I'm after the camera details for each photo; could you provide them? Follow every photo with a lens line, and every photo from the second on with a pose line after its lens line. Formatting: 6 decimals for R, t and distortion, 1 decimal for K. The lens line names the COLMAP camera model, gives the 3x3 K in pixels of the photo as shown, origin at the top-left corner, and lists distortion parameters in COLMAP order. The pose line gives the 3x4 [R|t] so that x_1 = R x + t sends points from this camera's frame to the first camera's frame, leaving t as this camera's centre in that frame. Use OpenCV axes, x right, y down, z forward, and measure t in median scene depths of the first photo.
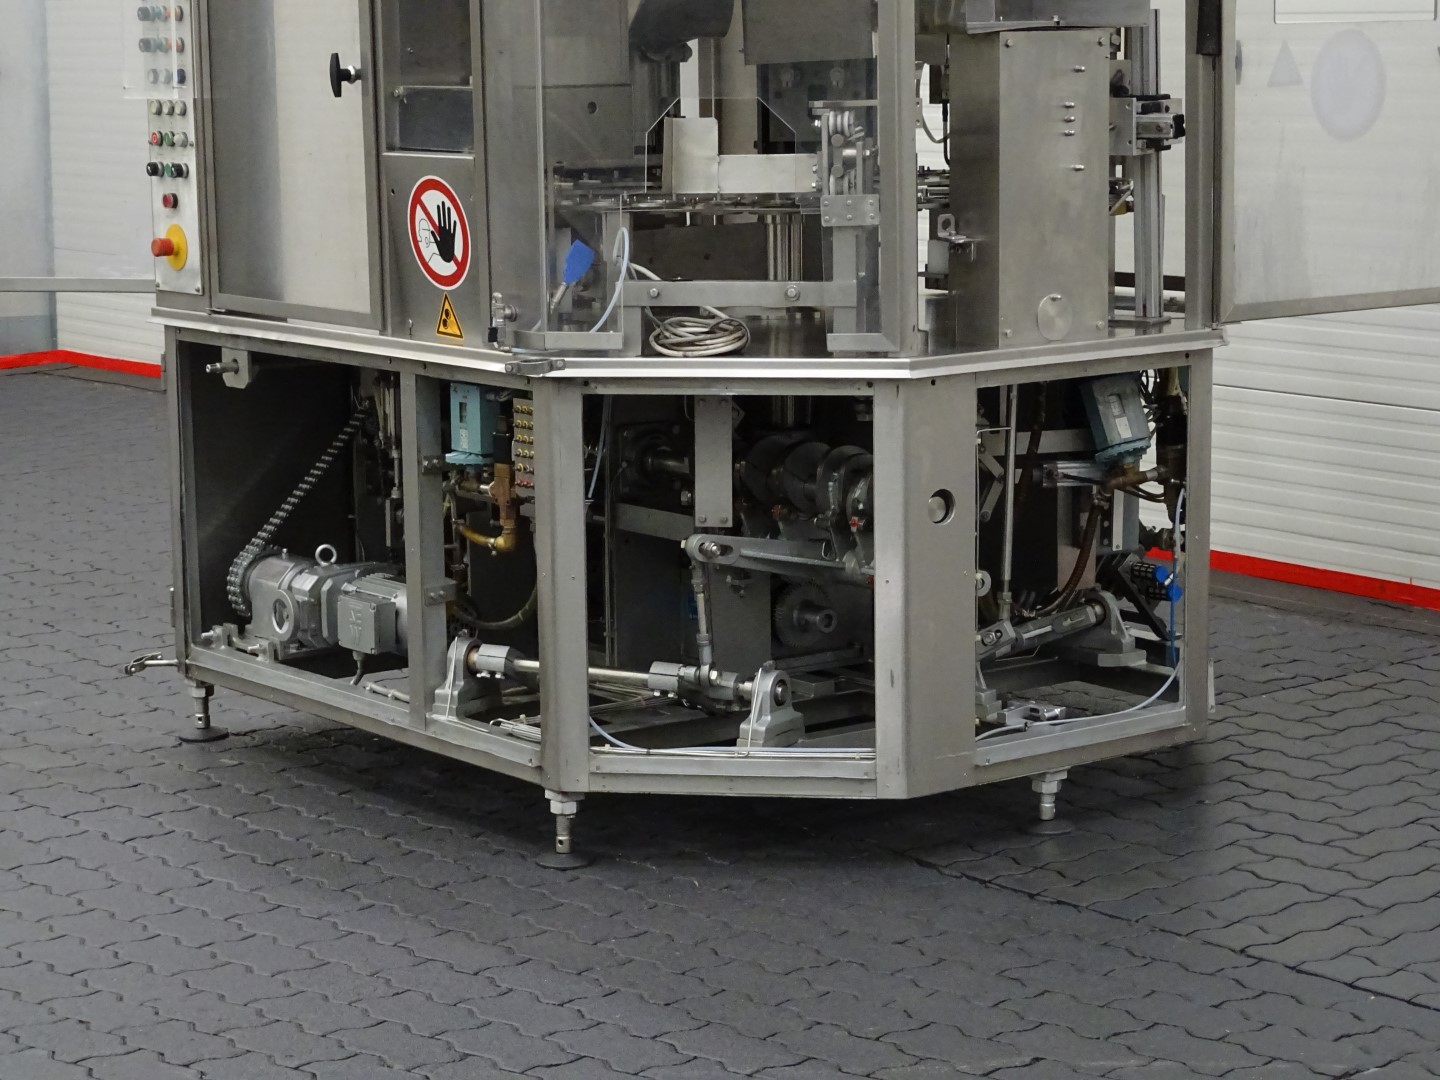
lens RADIAL K [[3269.4, 0, 720.0], [0, 3269.4, 540.0], [0, 0, 1]] dist [-0.010041, -0.012984]
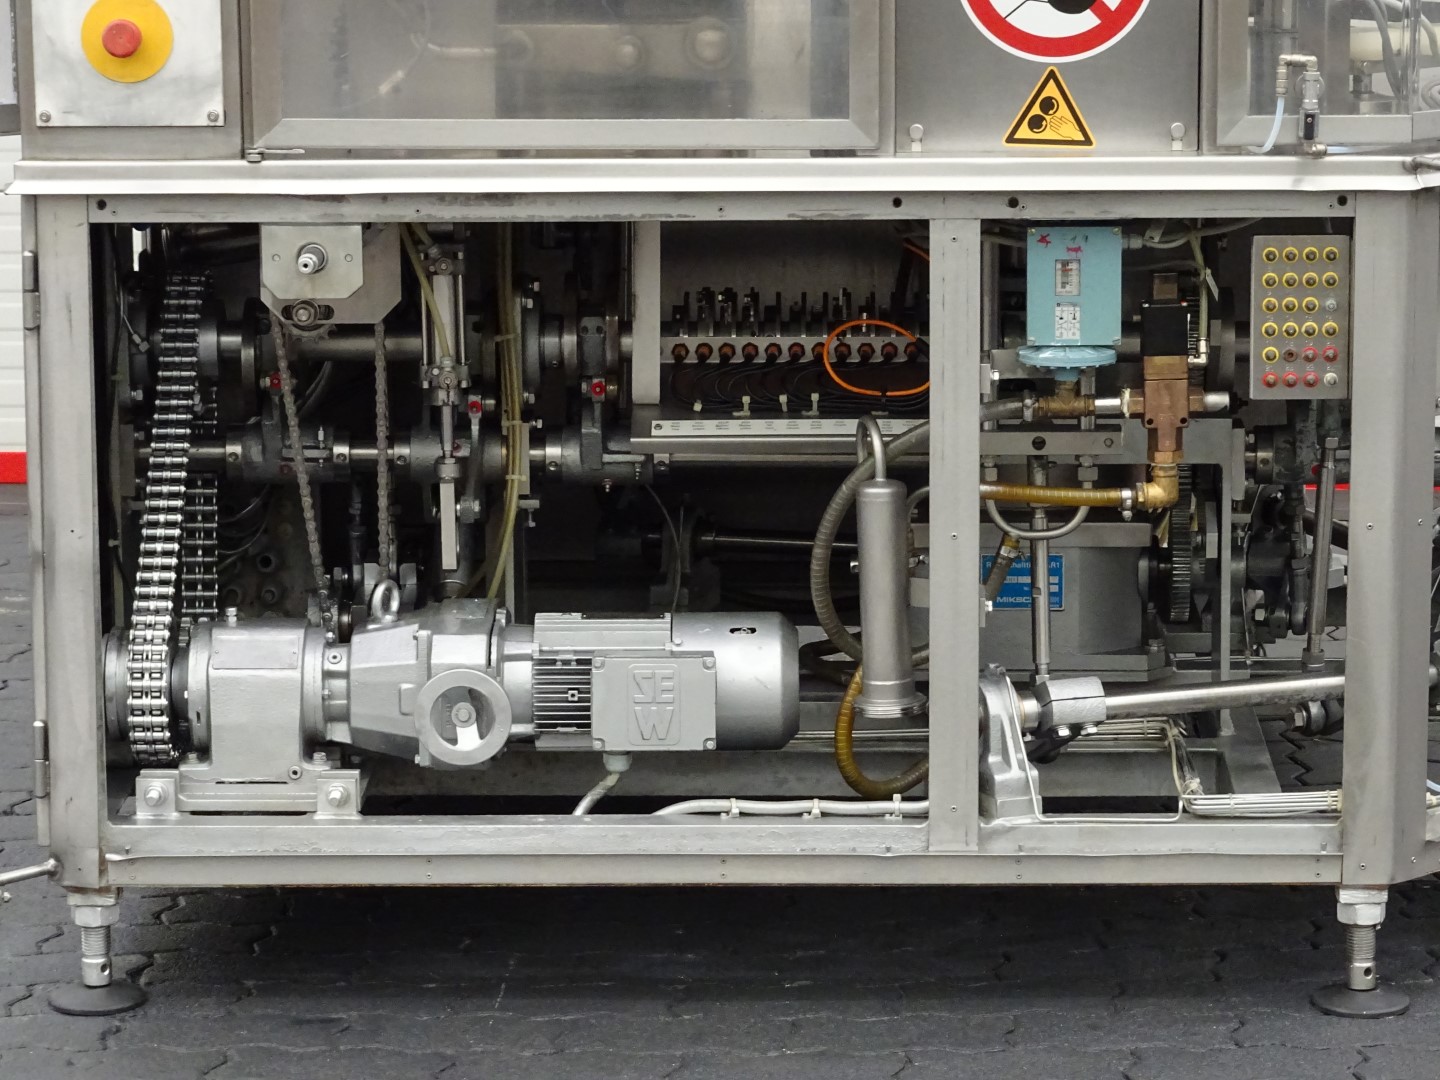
lens RADIAL K [[4749.9, 0, 720.0], [0, 4749.9, 540.0], [0, 0, 1]] dist [-0.008958, -0.246610]
pose [[0.634130, -0.136169, 0.761142, -0.753223], [0.122424, 0.989636, 0.075051, -0.063283], [-0.763473, 0.045590, 0.644229, 0.516925]]
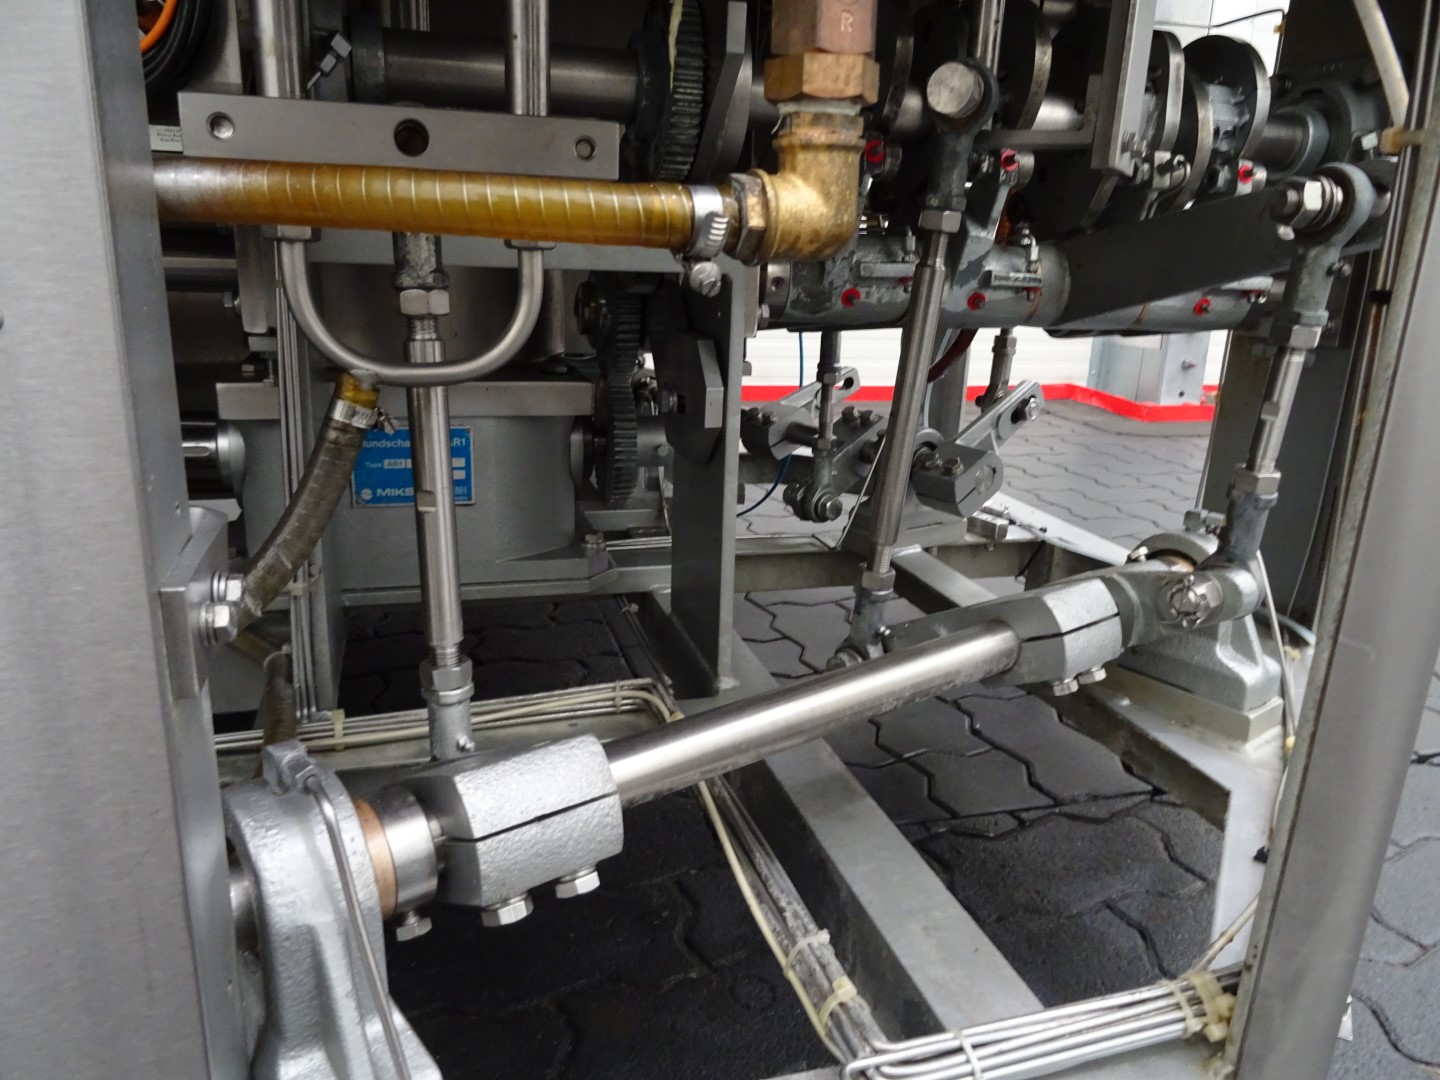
lens RADIAL K [[1035.1, 0, 720.0], [0, 1035.1, 540.0], [0, 0, 1]] dist [0.000591, -0.000137]
pose [[0.359103, -0.235778, 0.903025, -0.122991], [0.103297, 0.971660, 0.212620, 0.006005], [-0.927564, 0.016927, 0.373281, 0.980266]]
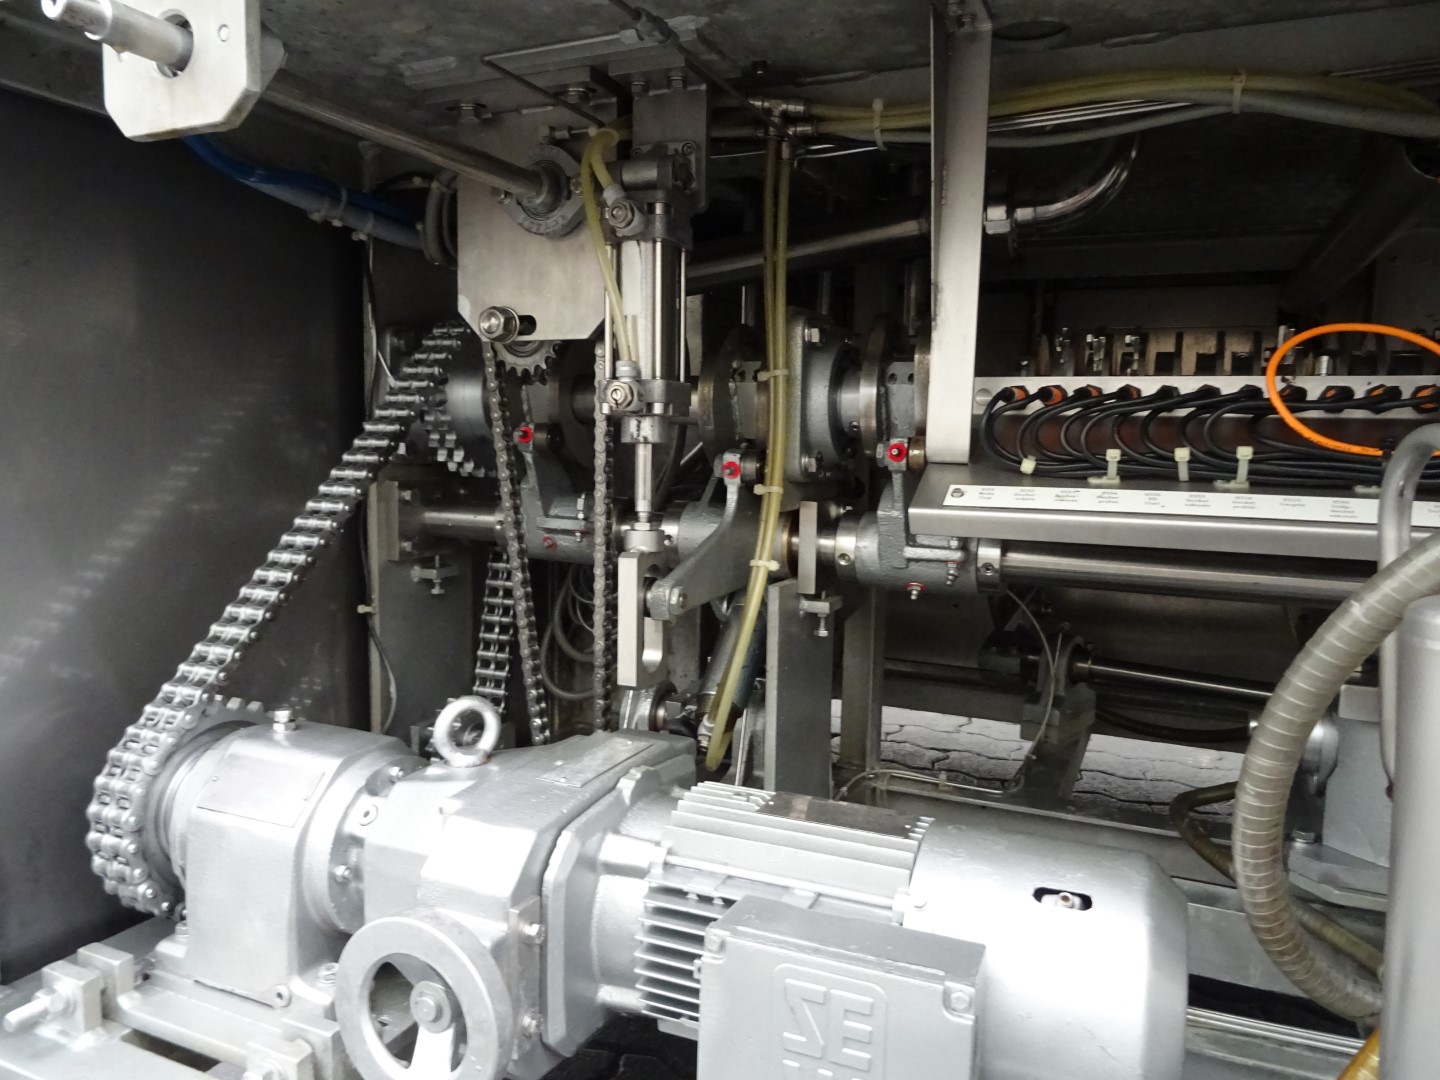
lens RADIAL K [[1035.1, 0, 720.0], [0, 1035.1, 540.0], [0, 0, 1]] dist [0.000591, -0.000137]
pose [[0.881622, -0.020826, 0.471496, -0.164461], [0.046719, 0.997970, -0.043277, -0.009916], [-0.469638, 0.060181, 0.880806, 1.003163]]
